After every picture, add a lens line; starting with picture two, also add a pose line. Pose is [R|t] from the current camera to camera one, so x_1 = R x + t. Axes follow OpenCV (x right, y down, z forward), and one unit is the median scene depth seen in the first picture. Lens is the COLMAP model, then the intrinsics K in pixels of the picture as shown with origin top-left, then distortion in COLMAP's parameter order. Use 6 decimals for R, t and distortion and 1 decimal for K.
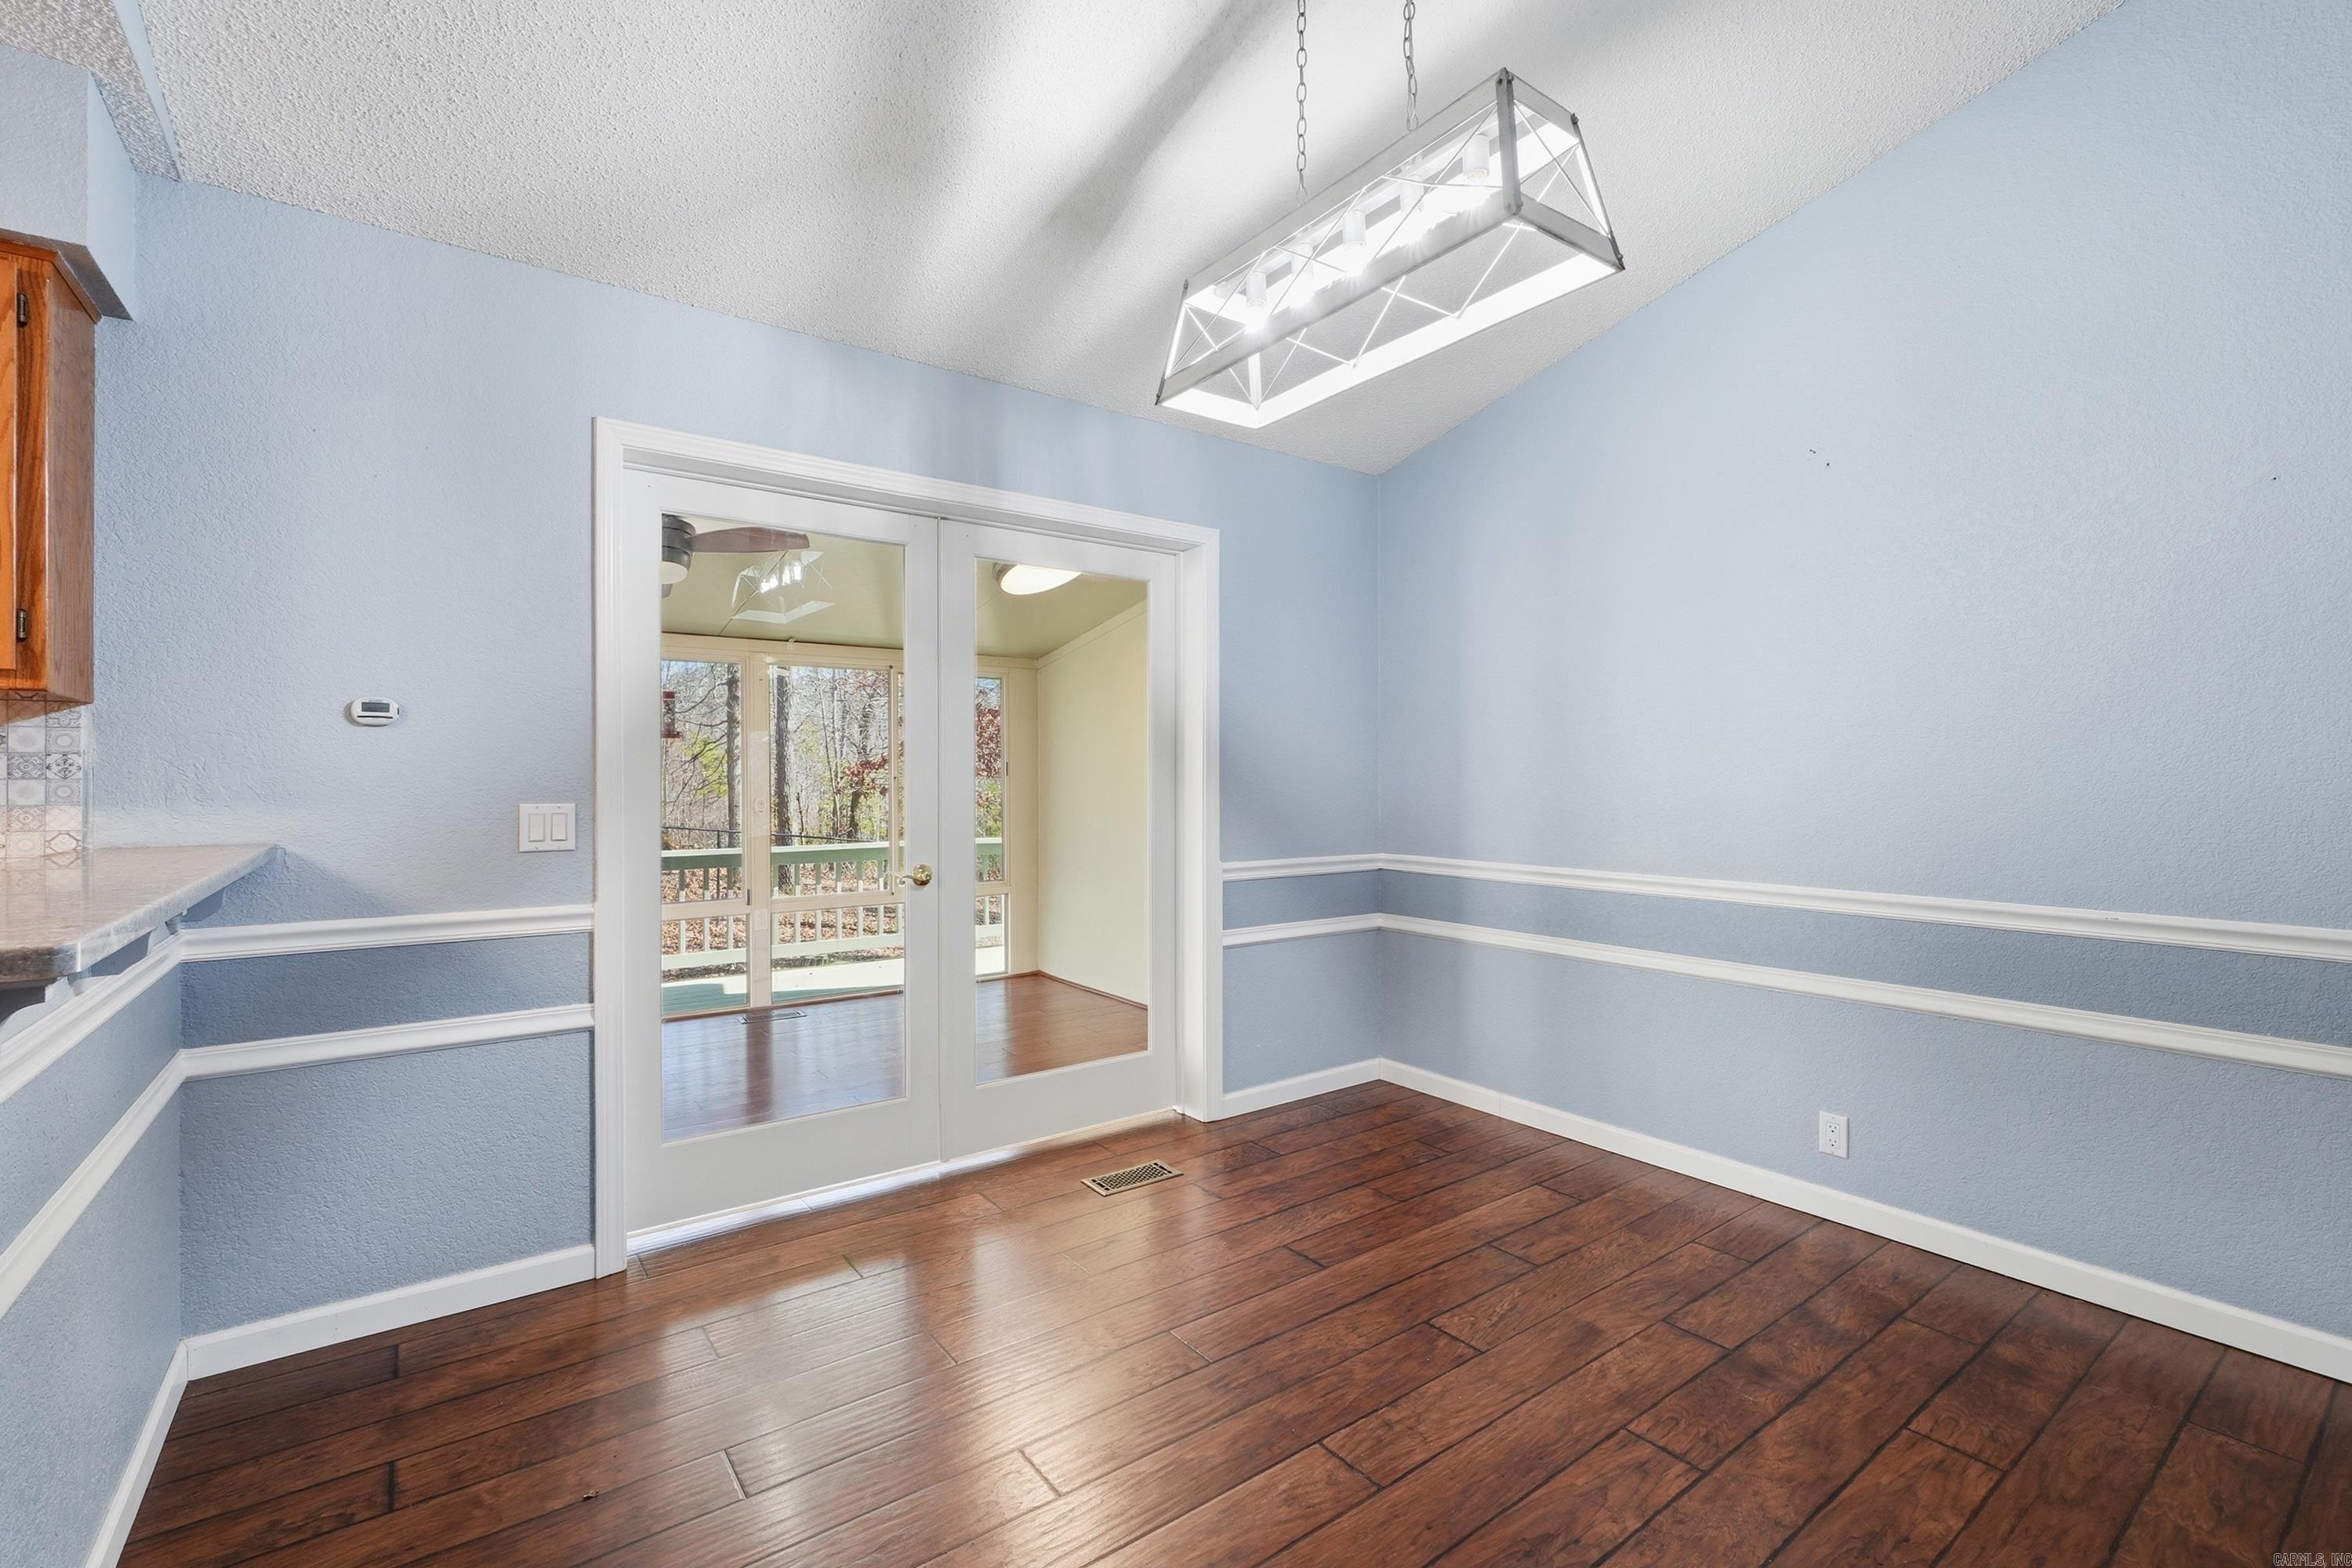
lens RADIAL K [[1024.4, 0, 1154.6], [0, 1024.4, 774.1], [0, 0, 1]] dist [-0.008422, 0.002732]
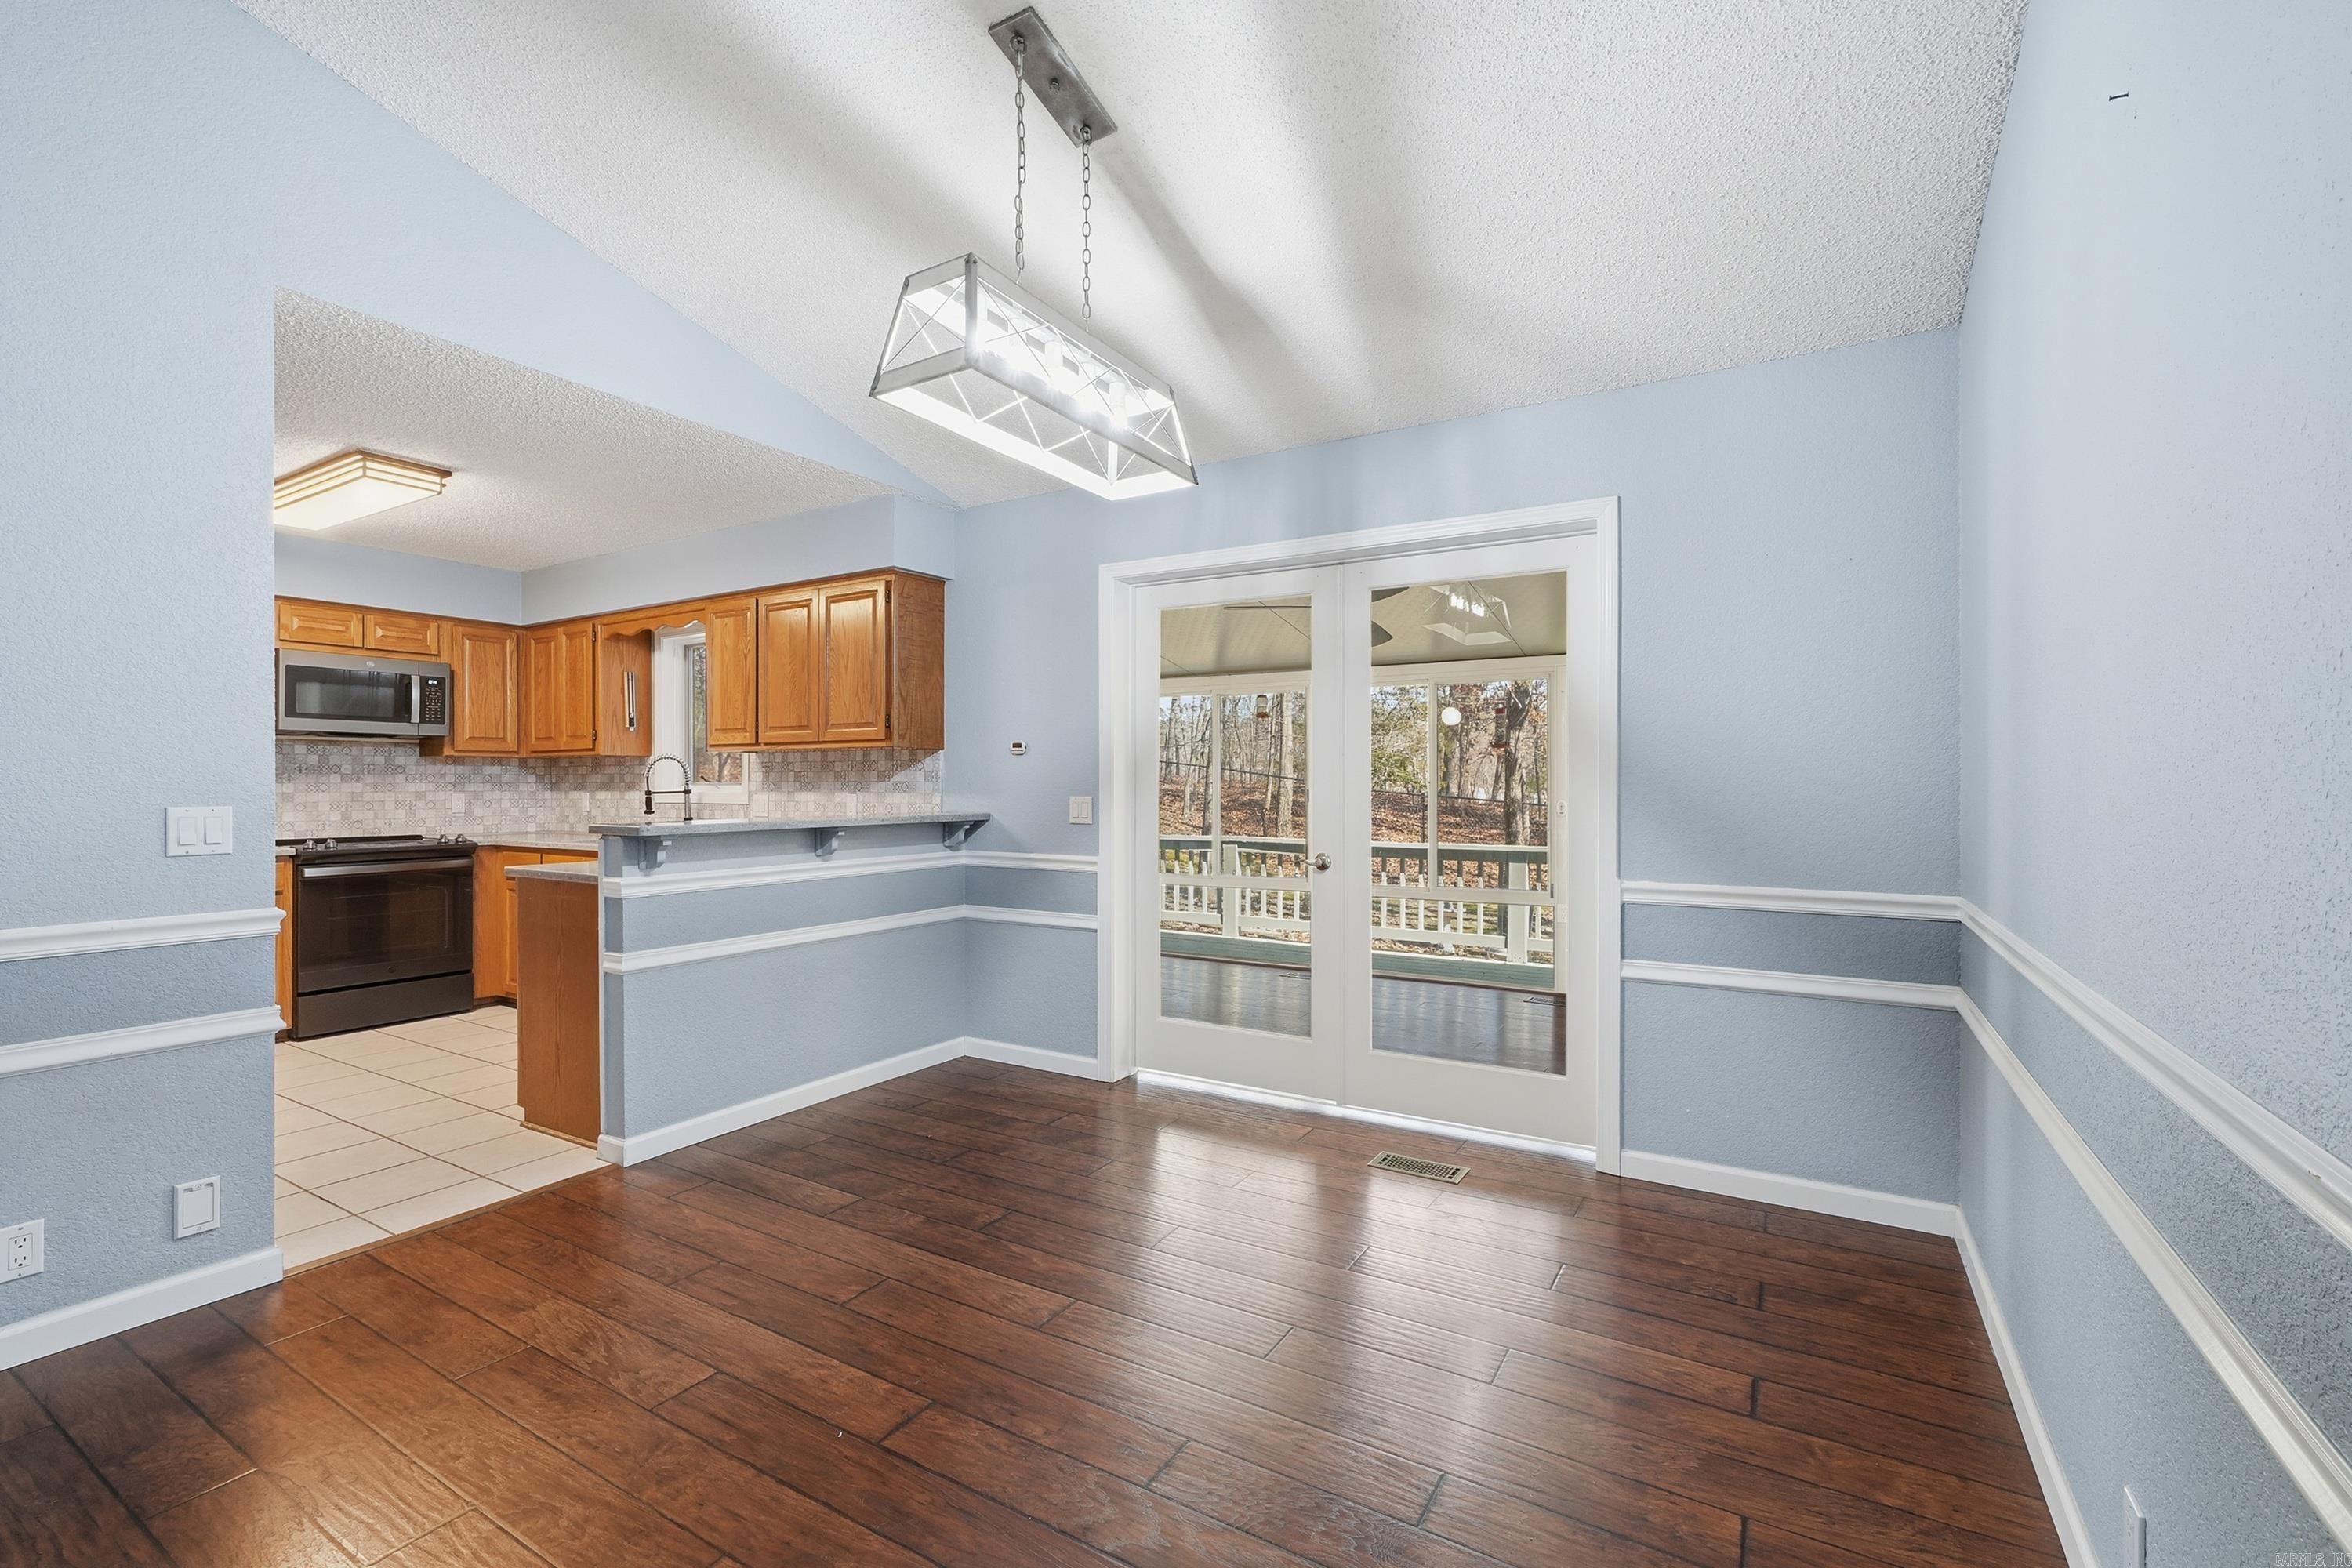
lens RADIAL K [[1024.4, 0, 1161.8], [0, 1024.4, 783.9], [0, 0, 1]] dist [-0.008422, 0.002732]
pose [[0.380948, 0.002689, -0.924592, 1.330943], [0.000766, 0.999995, 0.003224, 0.002894], [0.924596, -0.001936, 0.380944, 0.583542]]
